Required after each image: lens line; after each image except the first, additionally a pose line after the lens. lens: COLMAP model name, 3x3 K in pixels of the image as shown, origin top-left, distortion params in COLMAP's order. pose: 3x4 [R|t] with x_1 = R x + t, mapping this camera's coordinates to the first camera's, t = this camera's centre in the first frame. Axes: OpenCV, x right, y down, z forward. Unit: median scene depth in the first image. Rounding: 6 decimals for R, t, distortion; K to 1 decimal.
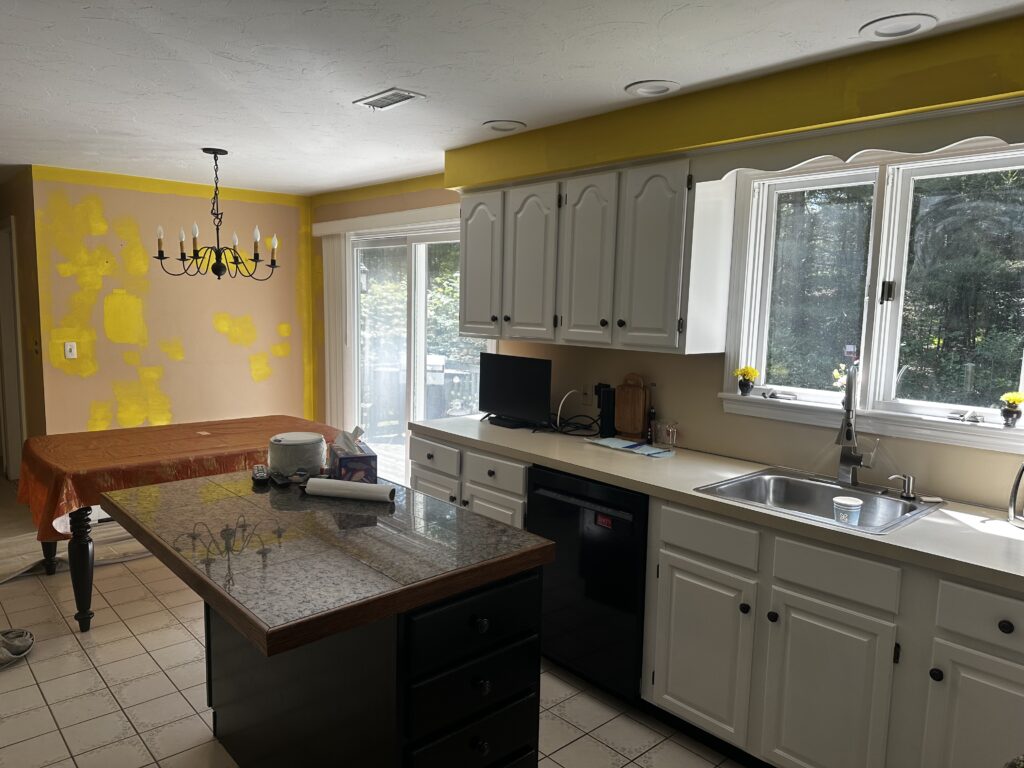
lens RADIAL K [[714.5, 0, 503.5], [0, 714.5, 386.8], [0, 0, 1]] dist [0.160230, -0.272337]
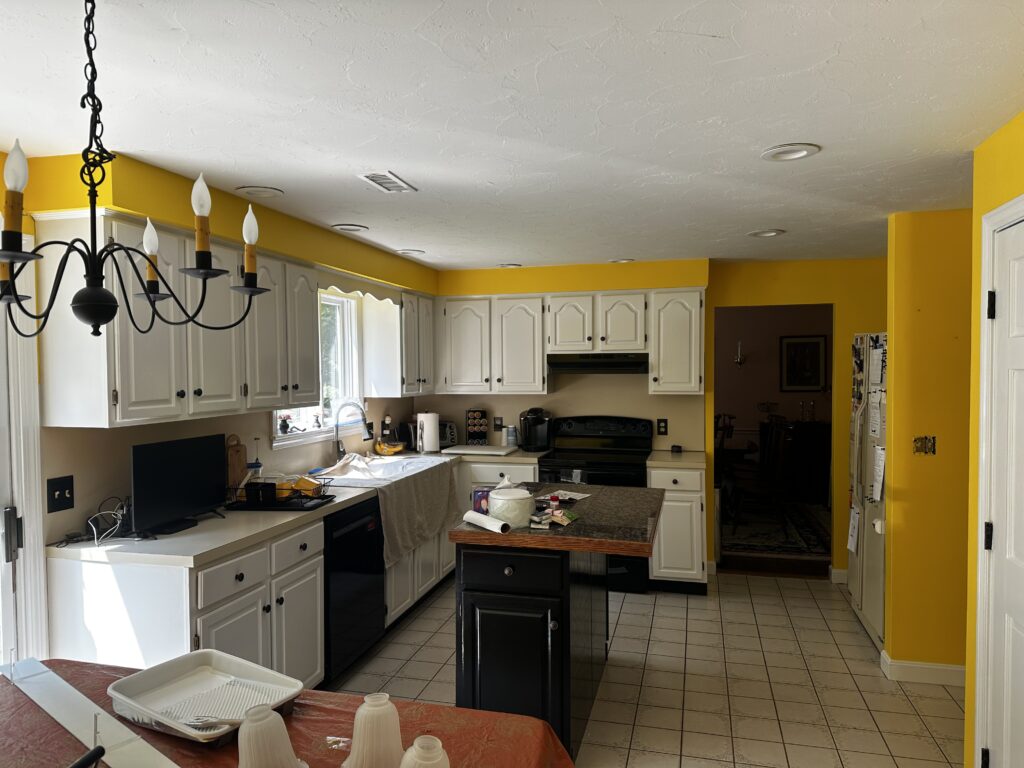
lens RADIAL K [[714.3, 0, 516.3], [0, 714.3, 386.4], [0, 0, 1]] dist [0.096775, -0.131728]
pose [[-0.557044, -0.040231, 0.829508, -0.957414], [0.090499, 0.989937, 0.108785, -0.170974], [-0.825537, 0.135668, -0.547798, 1.231817]]
